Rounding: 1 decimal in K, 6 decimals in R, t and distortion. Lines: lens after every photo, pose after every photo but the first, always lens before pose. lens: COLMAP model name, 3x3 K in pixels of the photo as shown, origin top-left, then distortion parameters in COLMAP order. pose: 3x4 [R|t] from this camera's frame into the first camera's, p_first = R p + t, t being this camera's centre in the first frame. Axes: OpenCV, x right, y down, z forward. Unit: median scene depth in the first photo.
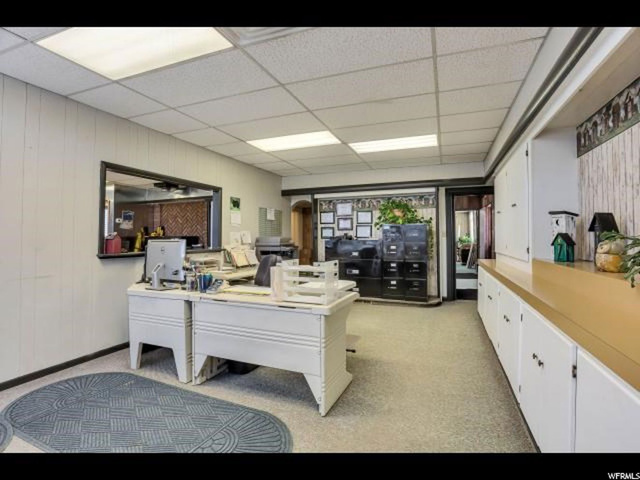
lens RADIAL K [[329.9, 0, 319.1], [0, 329.9, 235.4], [0, 0, 1]] dist [-0.019256, 0.000530]
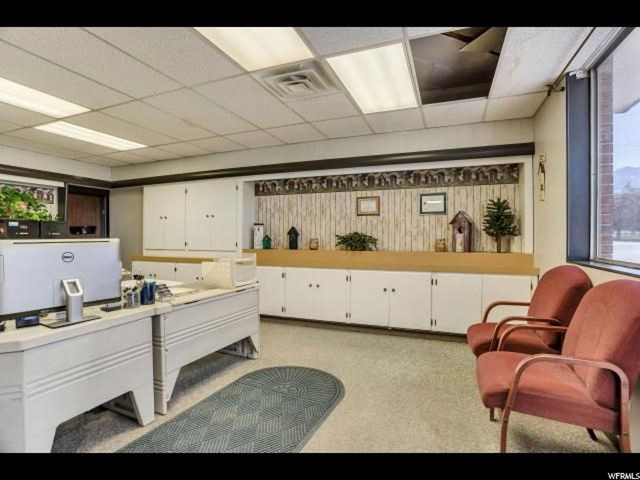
lens RADIAL K [[329.9, 0, 319.1], [0, 329.9, 235.4], [0, 0, 1]] dist [-0.019256, 0.000530]
pose [[-0.013927, 0.007831, 0.999872, -1.215287], [-0.006729, 0.999946, -0.007926, 0.009899], [-0.999880, -0.006838, -0.013874, 0.625774]]
